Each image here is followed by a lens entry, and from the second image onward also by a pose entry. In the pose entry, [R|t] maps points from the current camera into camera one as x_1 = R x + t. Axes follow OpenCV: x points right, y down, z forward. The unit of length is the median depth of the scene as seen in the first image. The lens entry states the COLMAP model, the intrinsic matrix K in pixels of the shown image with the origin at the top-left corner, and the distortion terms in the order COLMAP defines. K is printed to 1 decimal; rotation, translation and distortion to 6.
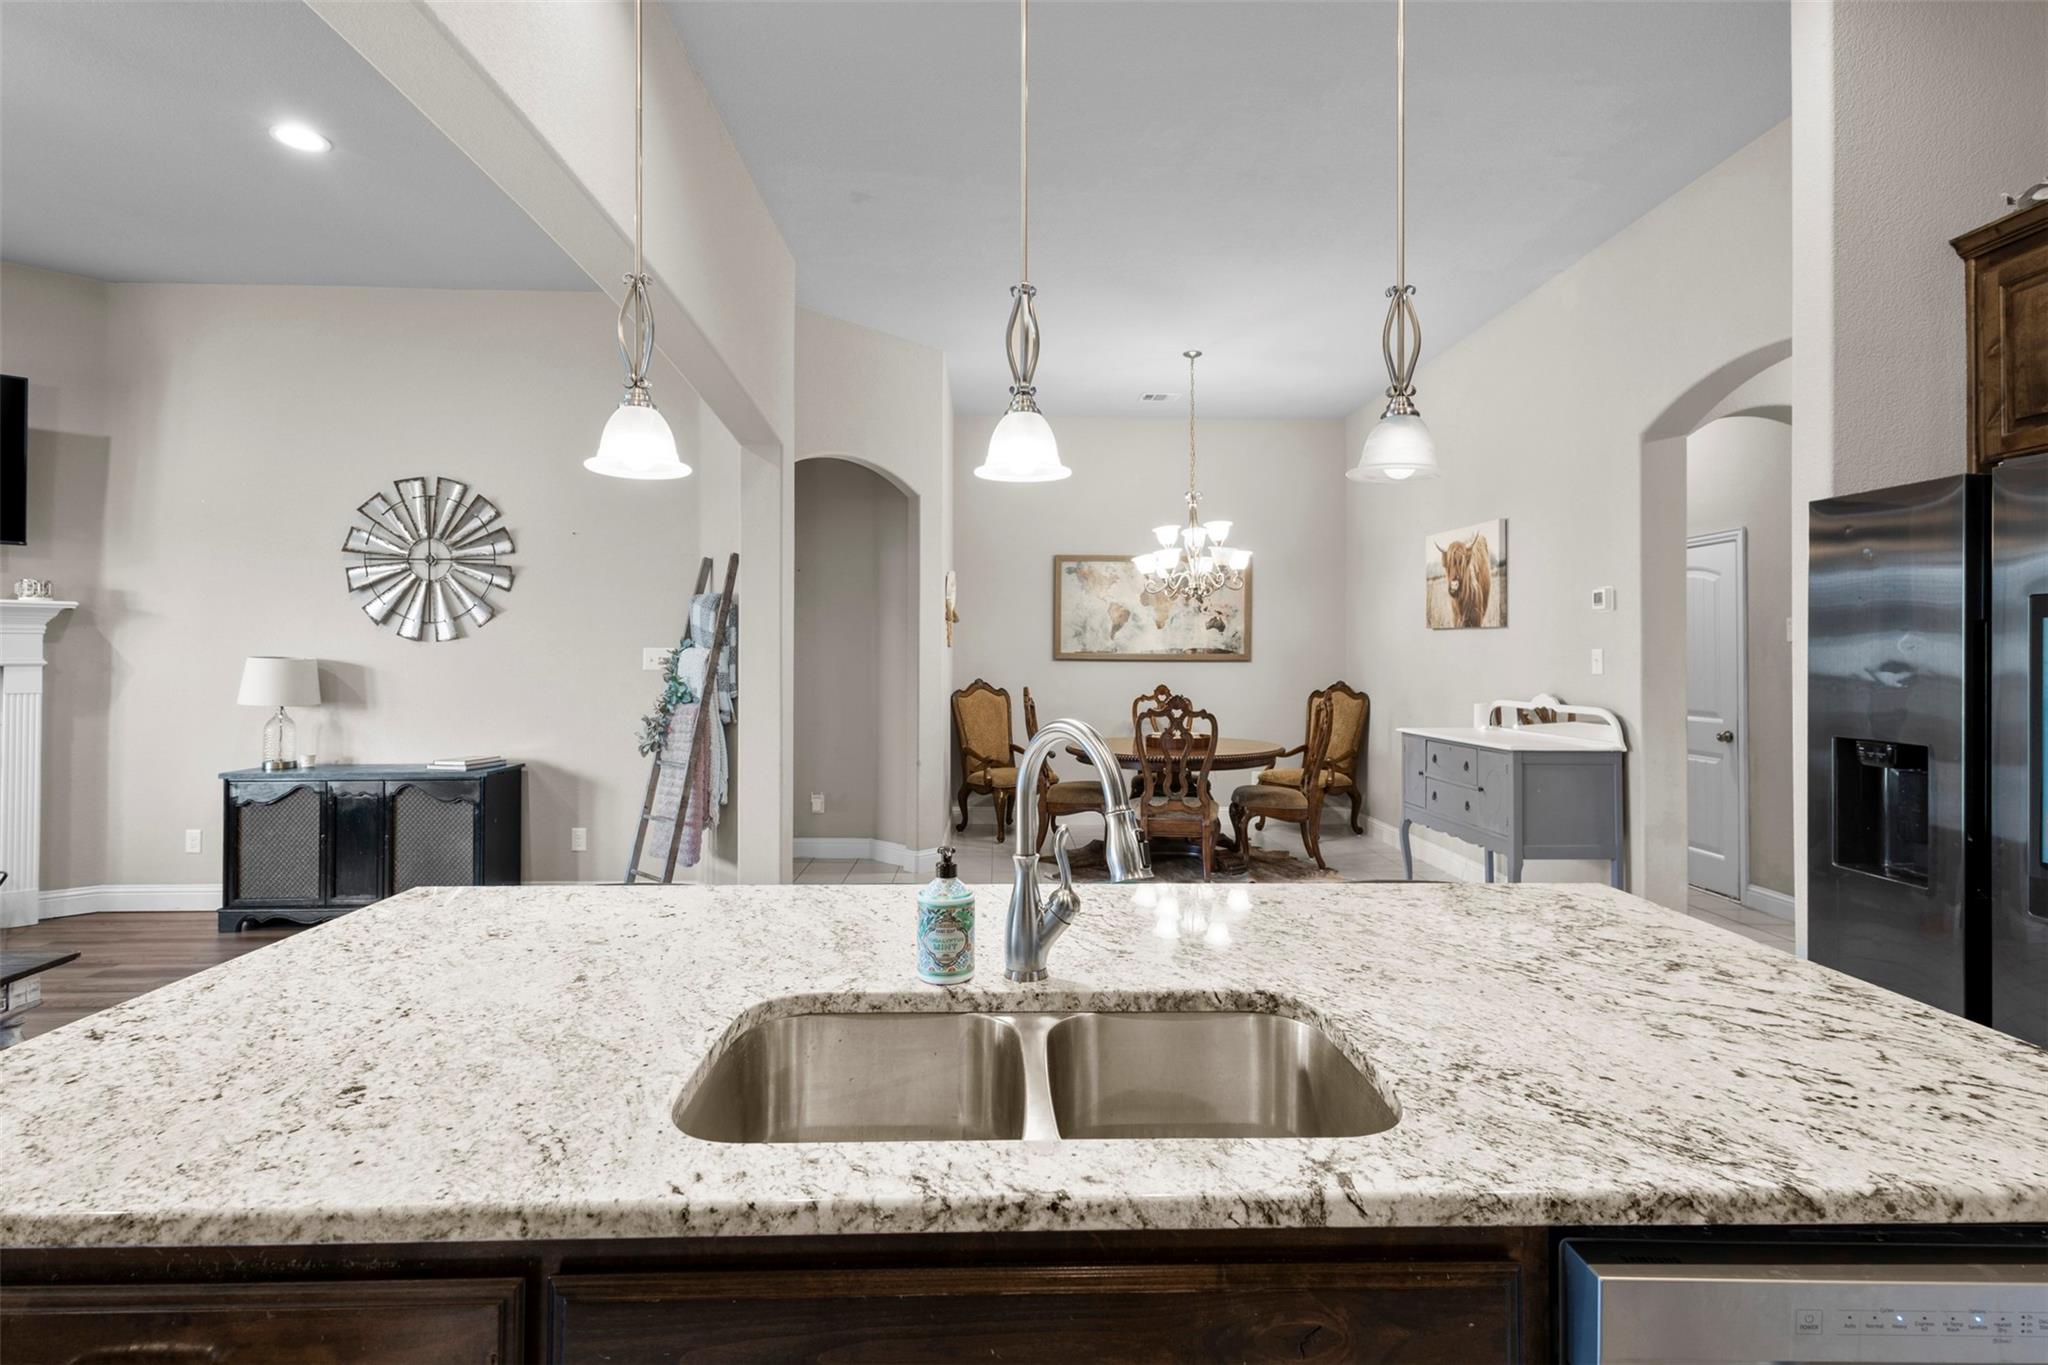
lens RADIAL K [[956.7, 0, 1025.6], [0, 956.7, 650.8], [0, 0, 1]] dist [0.005569, -0.000998]
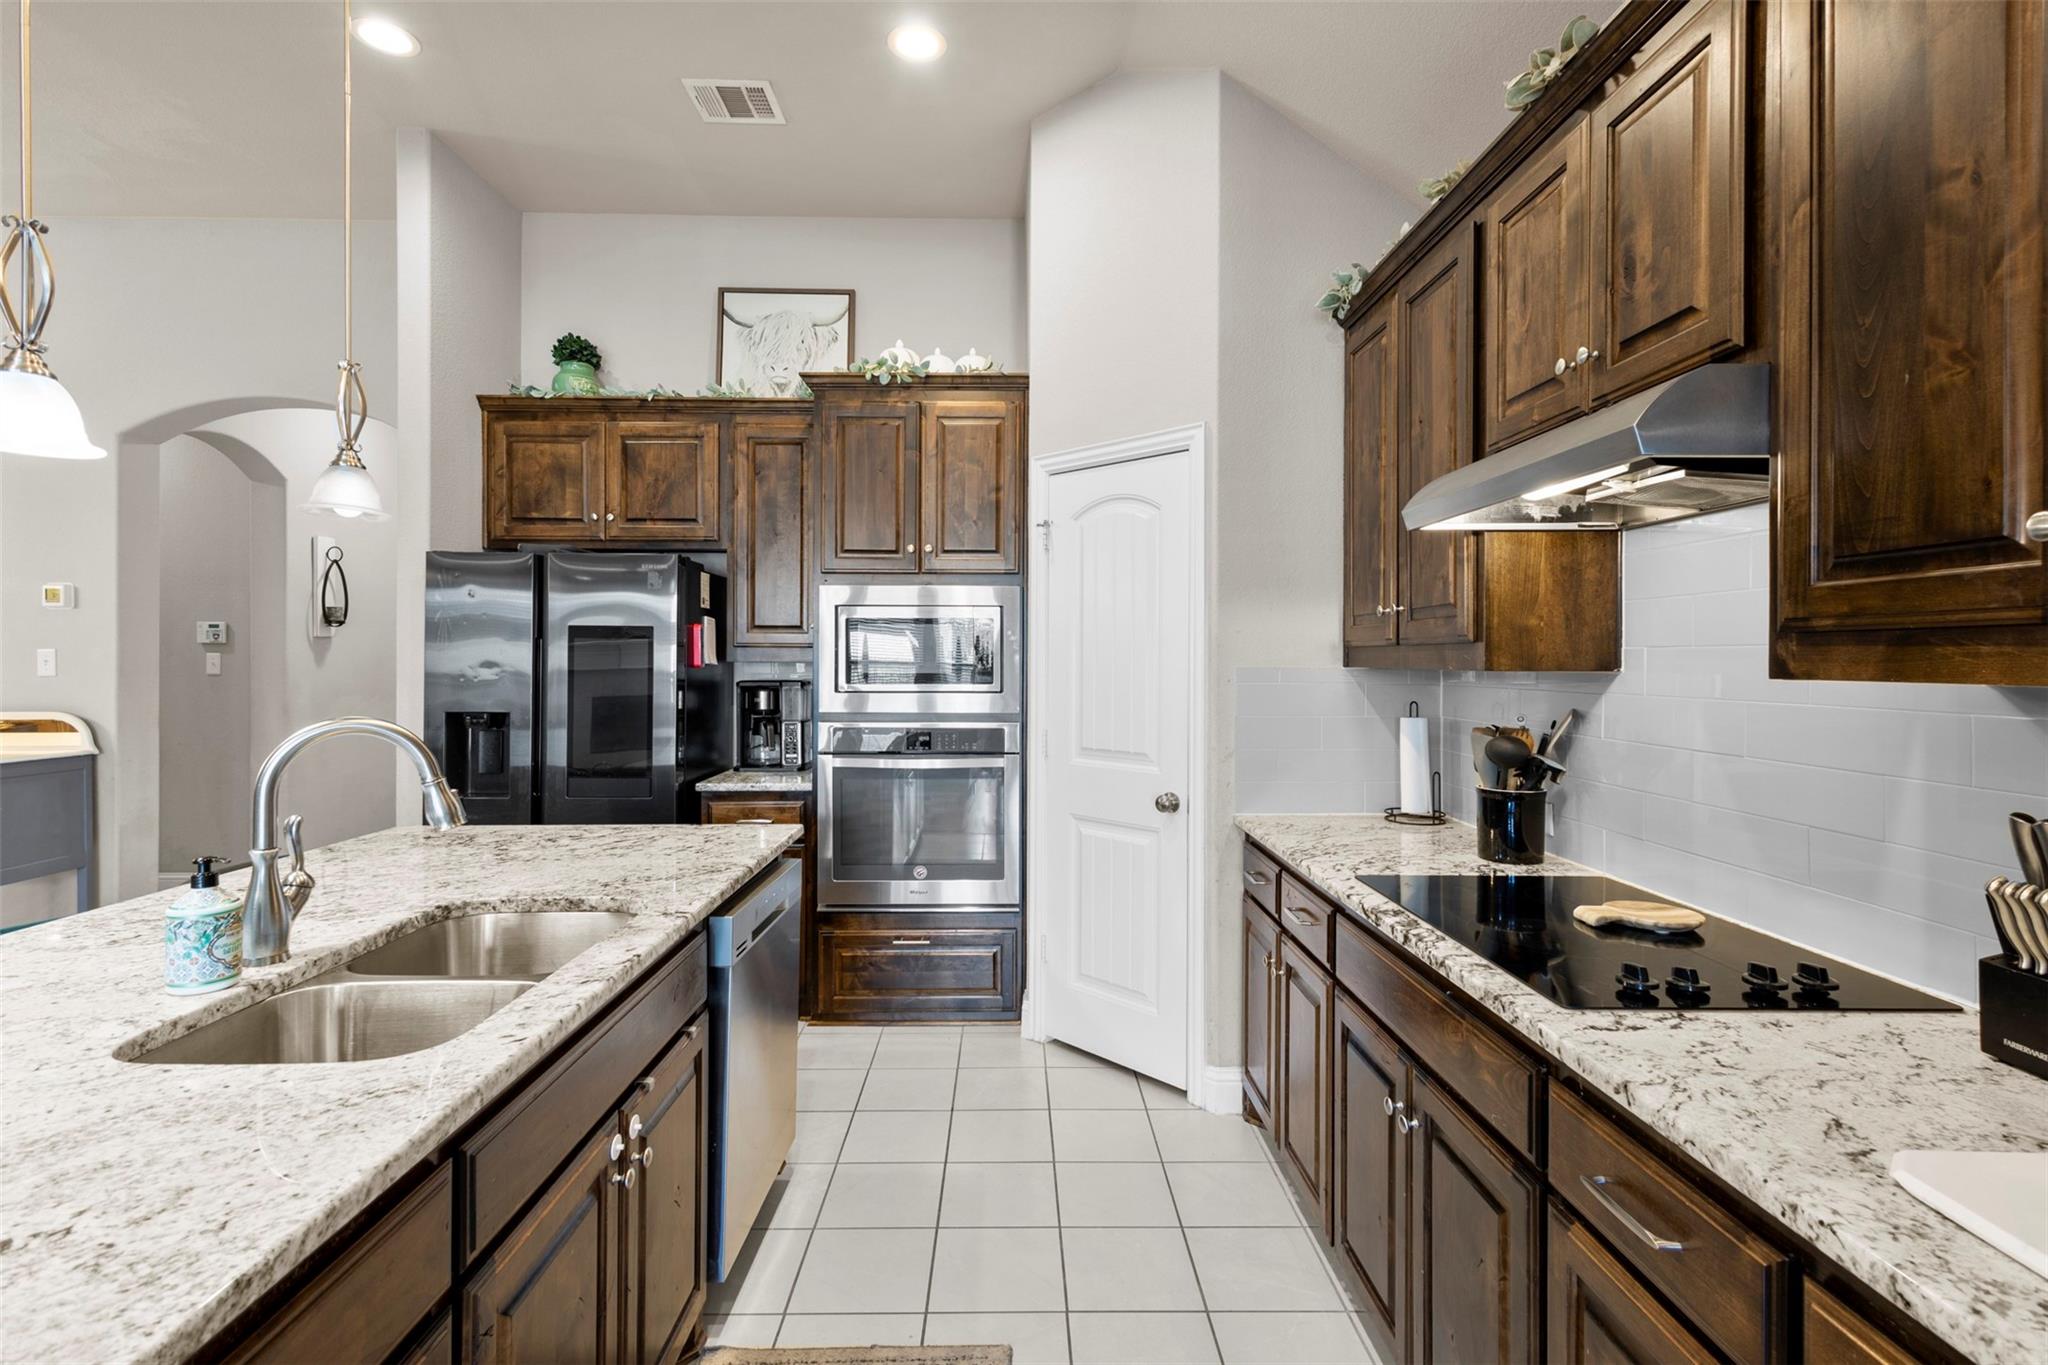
lens RADIAL K [[956.7, 0, 1024.9], [0, 956.7, 664.9], [0, 0, 1]] dist [0.005569, -0.000998]
pose [[0.011587, -0.011346, 0.999868, -1.081217], [-0.006387, 0.999914, 0.011420, -0.012375], [-0.999912, -0.006519, 0.011514, 0.138237]]
